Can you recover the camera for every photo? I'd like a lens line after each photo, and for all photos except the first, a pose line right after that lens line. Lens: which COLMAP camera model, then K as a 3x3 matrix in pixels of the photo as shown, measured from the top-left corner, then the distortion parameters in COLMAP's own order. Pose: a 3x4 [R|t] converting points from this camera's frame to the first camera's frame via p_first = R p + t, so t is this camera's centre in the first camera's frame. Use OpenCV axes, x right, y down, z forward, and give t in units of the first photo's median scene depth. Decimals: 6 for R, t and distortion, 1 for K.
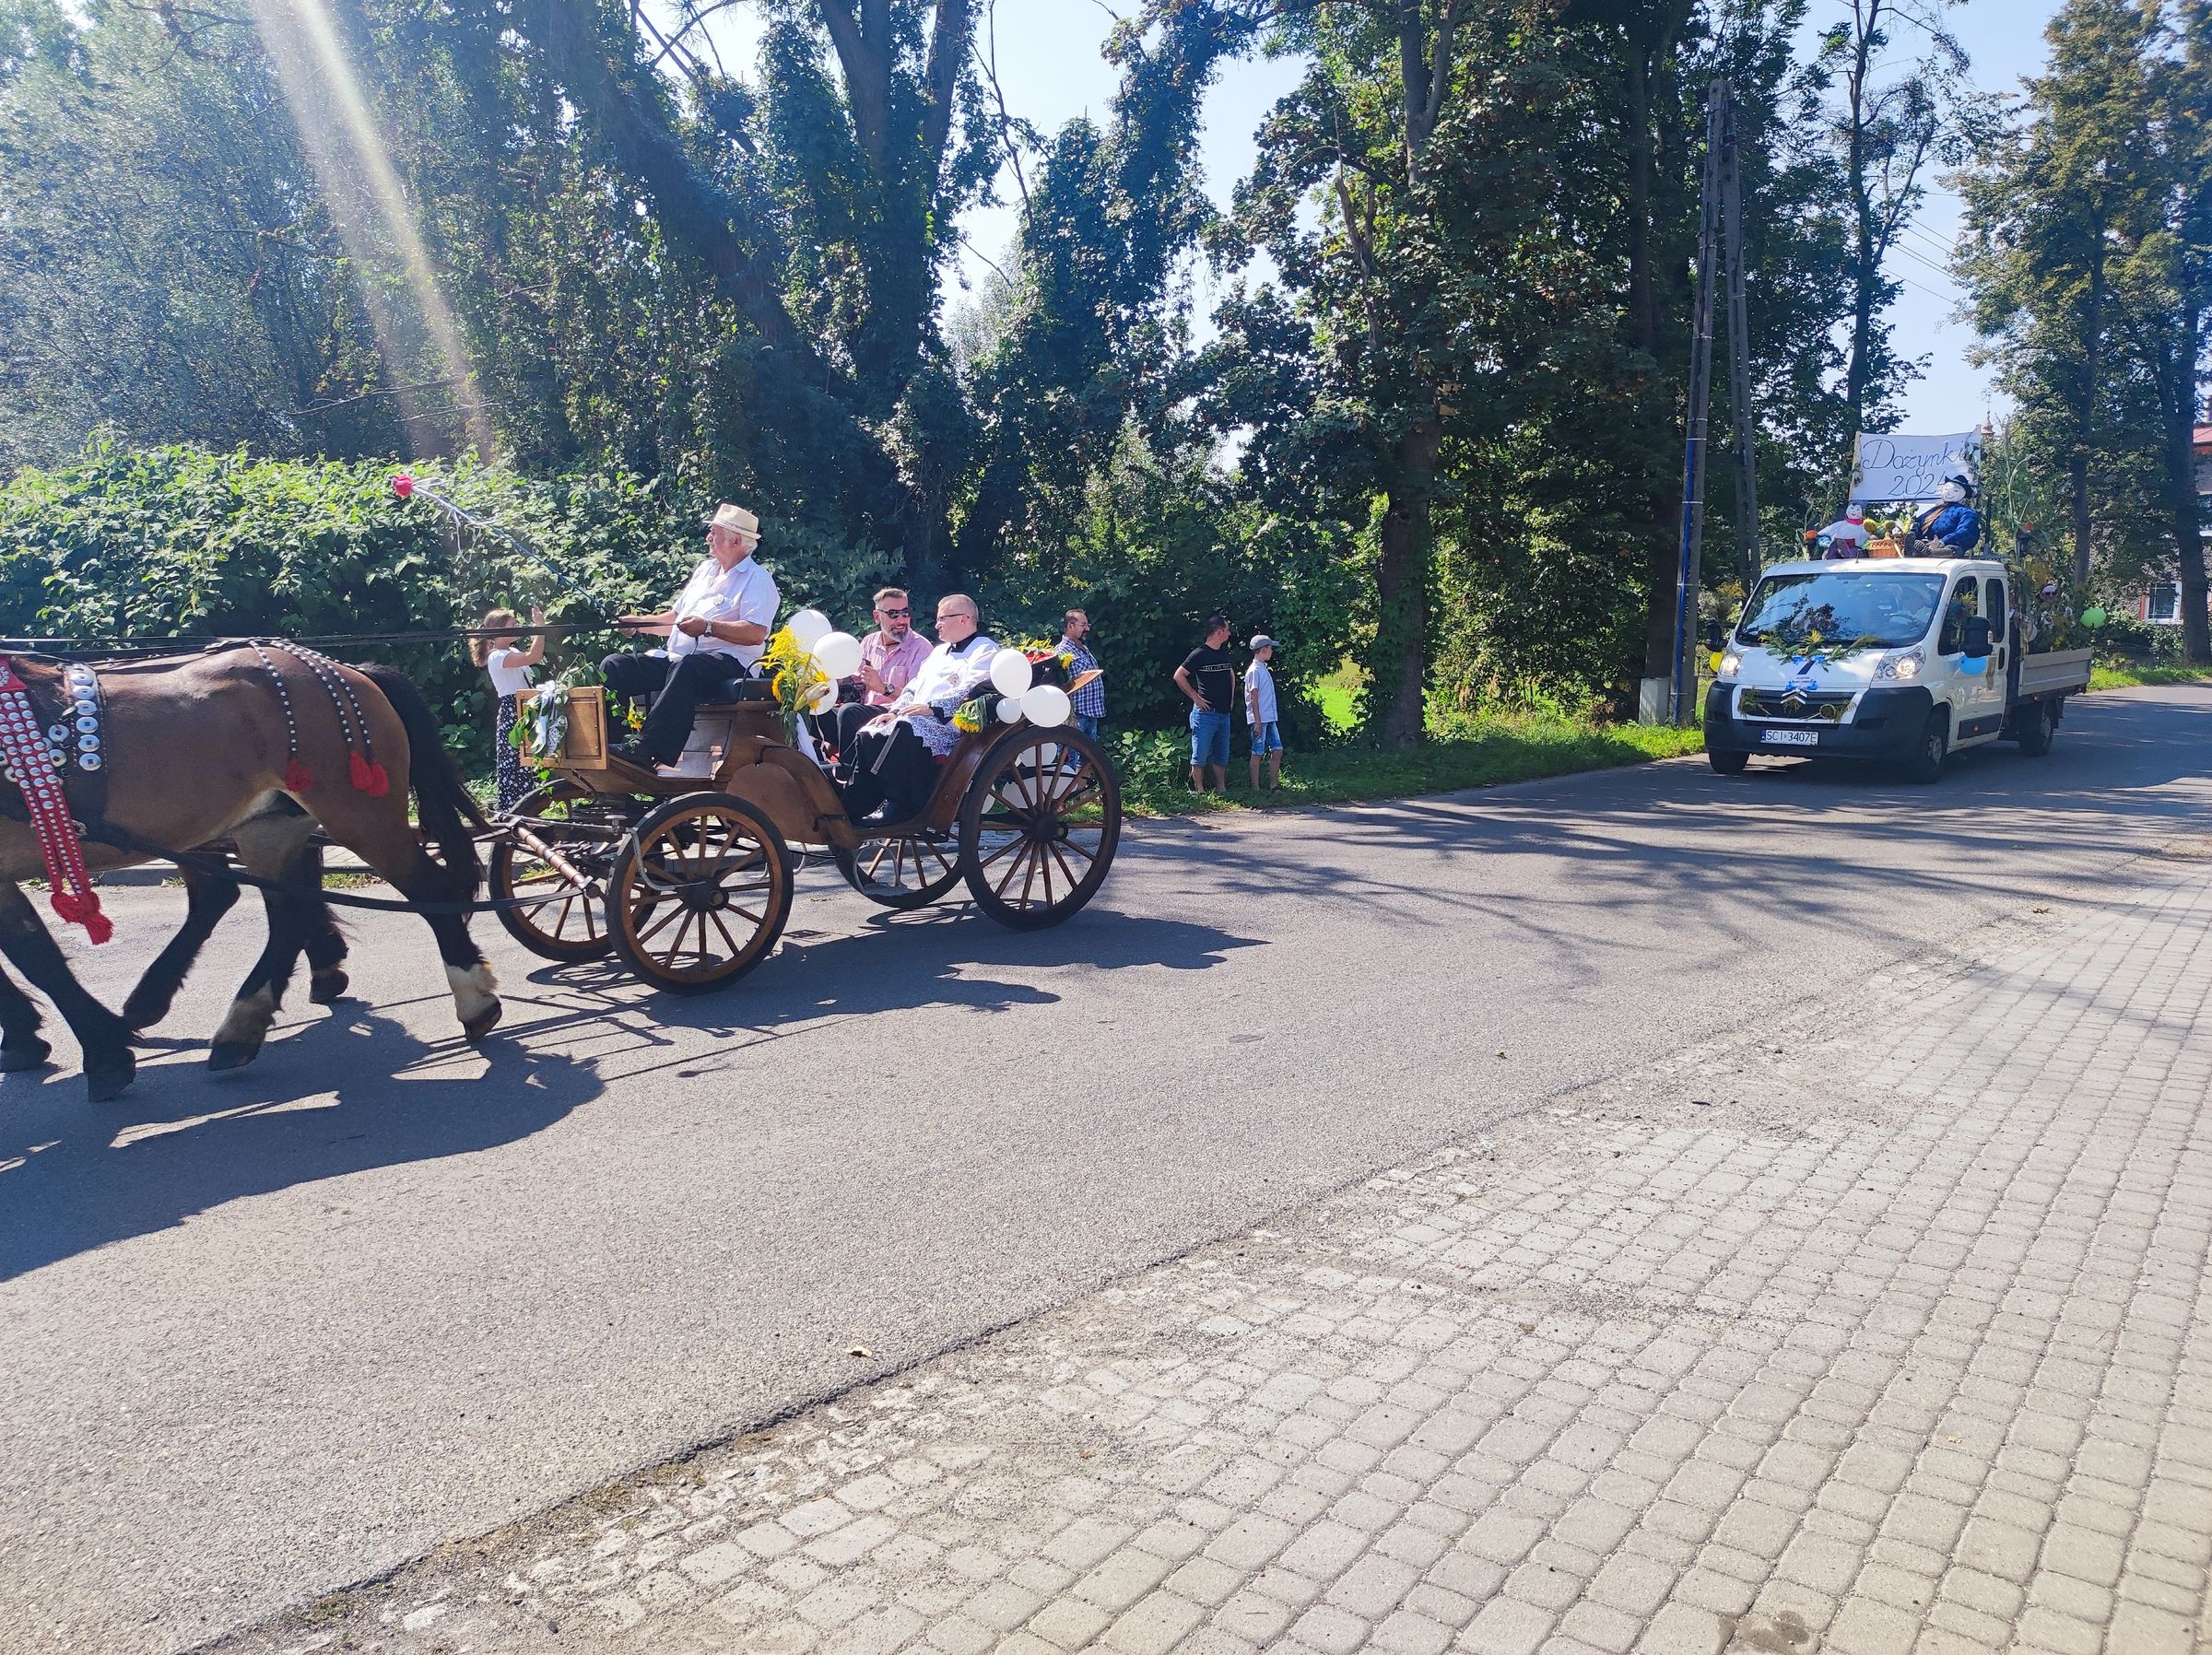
lens RADIAL K [[1564.8, 0, 1106.0], [0, 1564.8, 827.5], [0, 0, 1]] dist [0.010942, -0.007866]
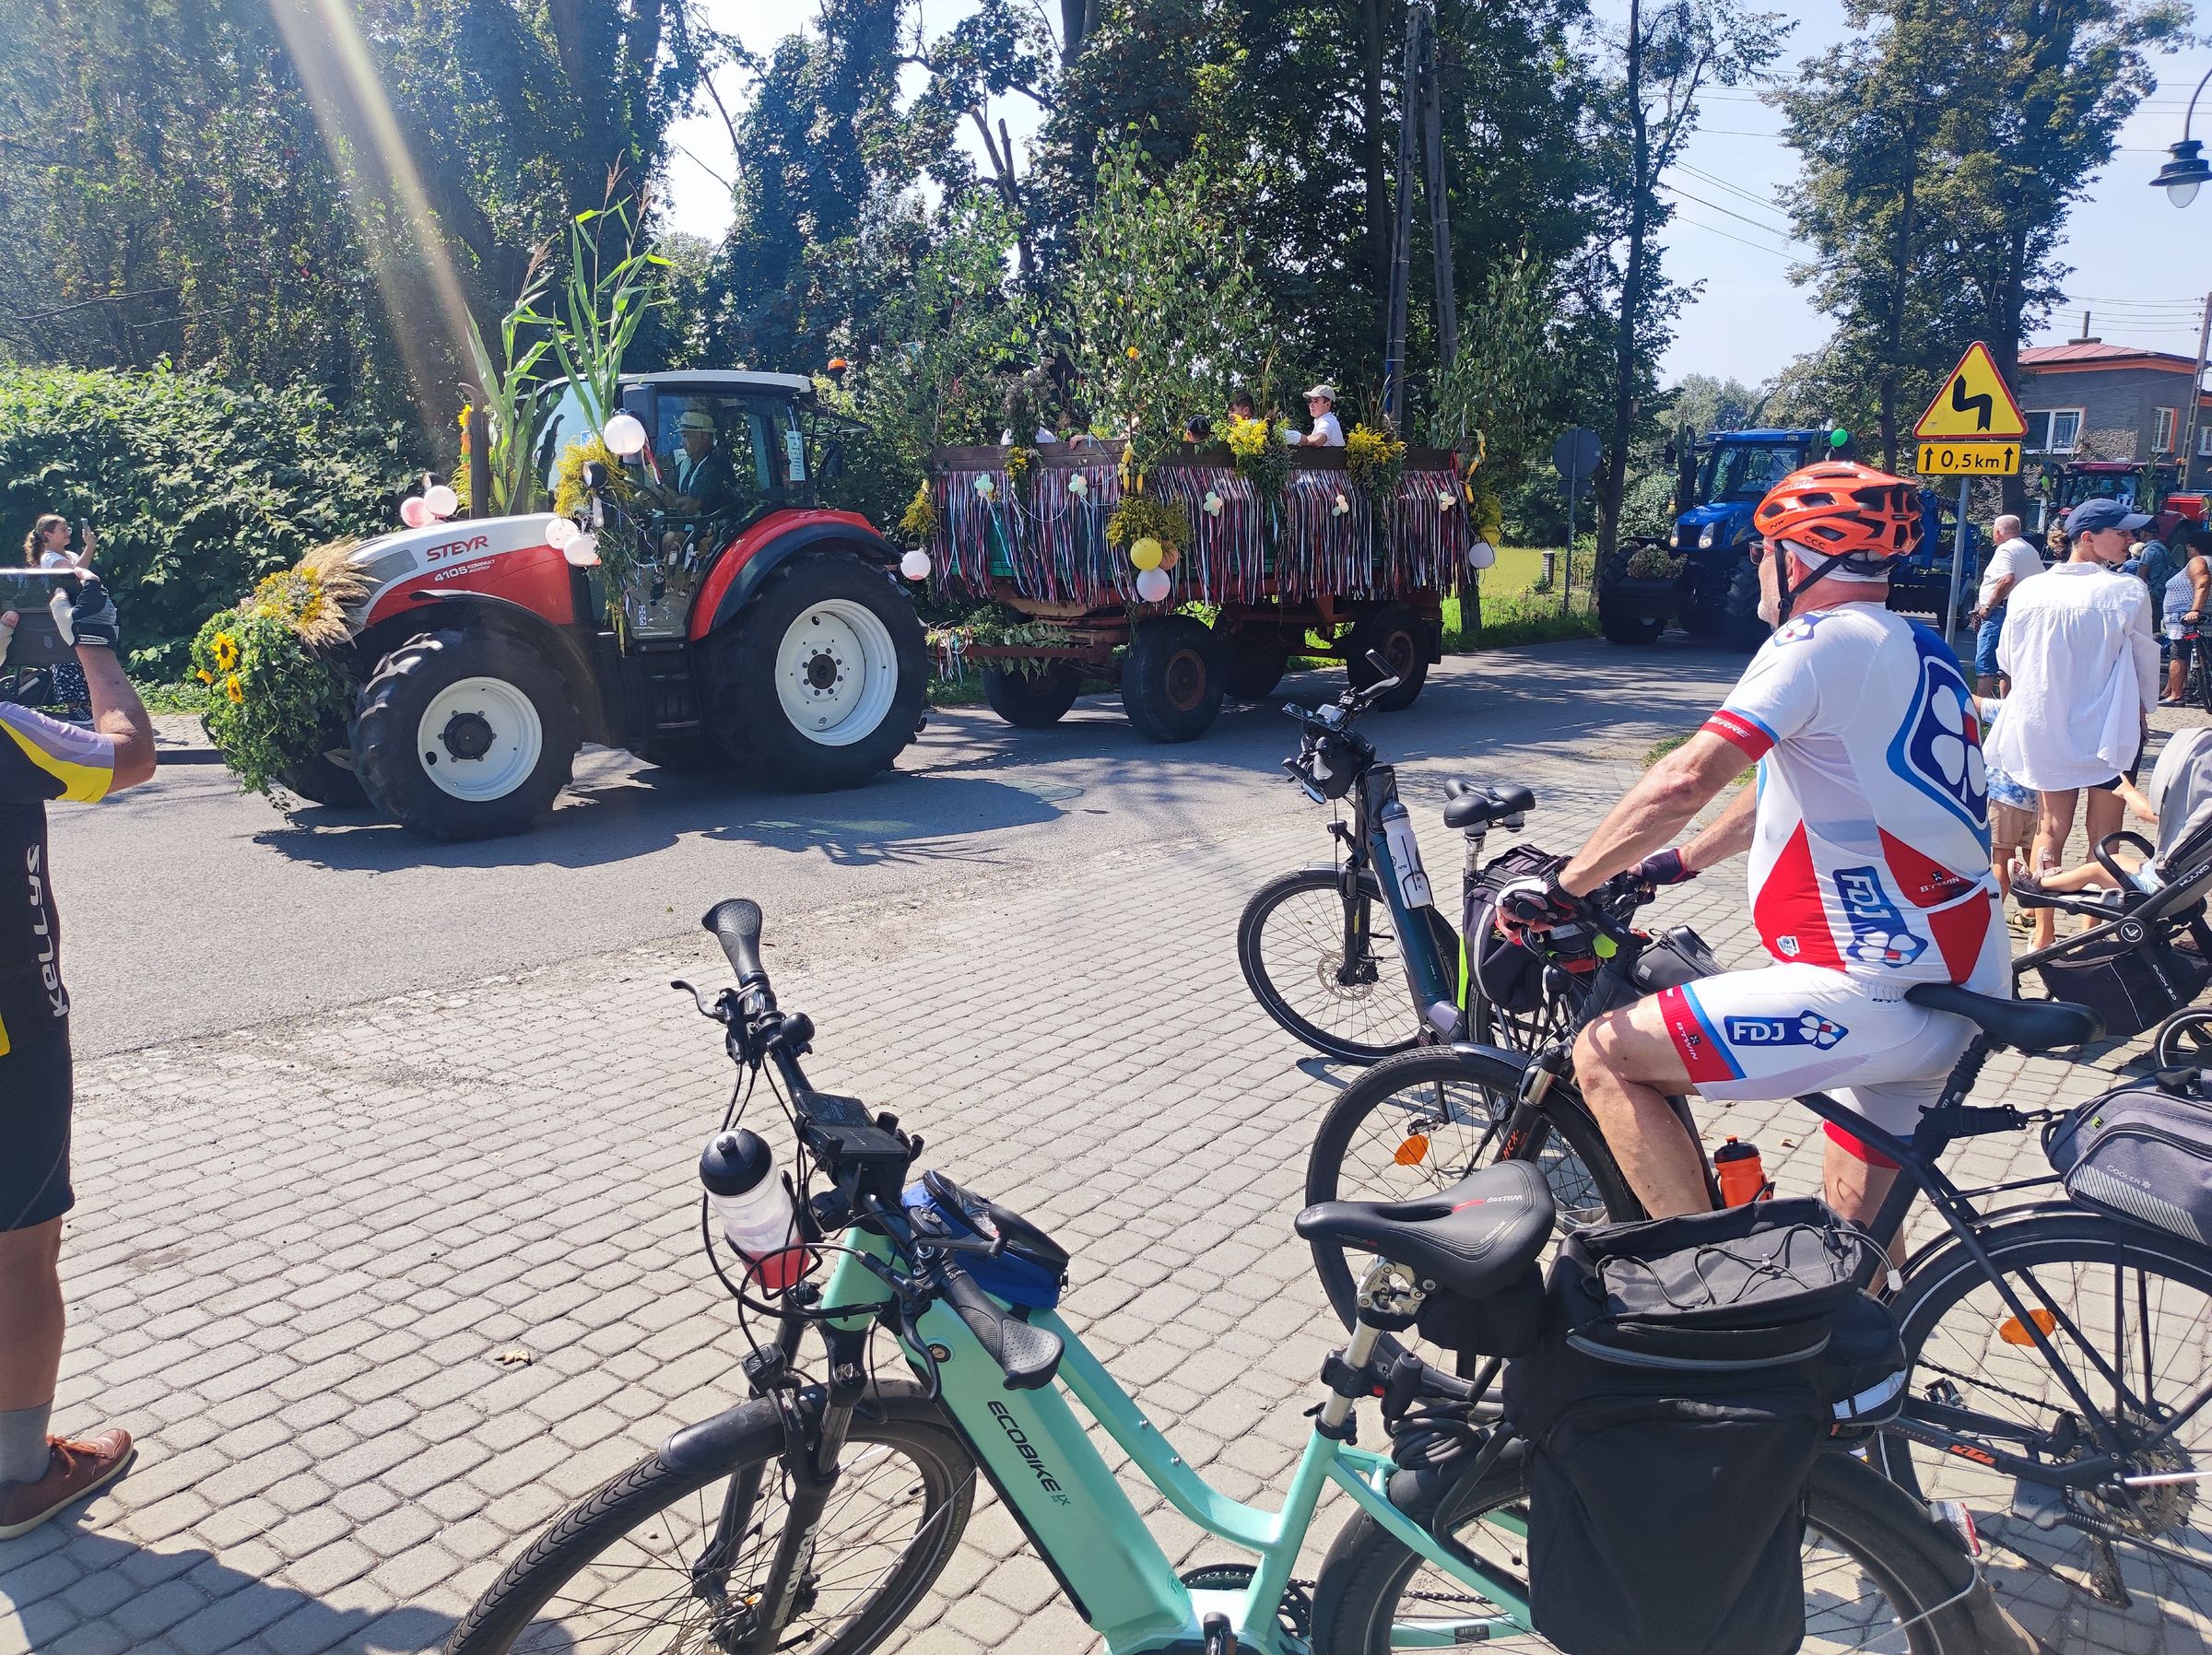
lens RADIAL K [[1564.8, 0, 1106.0], [0, 1564.8, 827.5], [0, 0, 1]] dist [0.010942, -0.007866]
pose [[0.999767, 0.006587, 0.020559, 0.175518], [-0.007806, 0.998181, 0.059774, 0.002604], [-0.020128, -0.059921, 0.998000, -0.062170]]
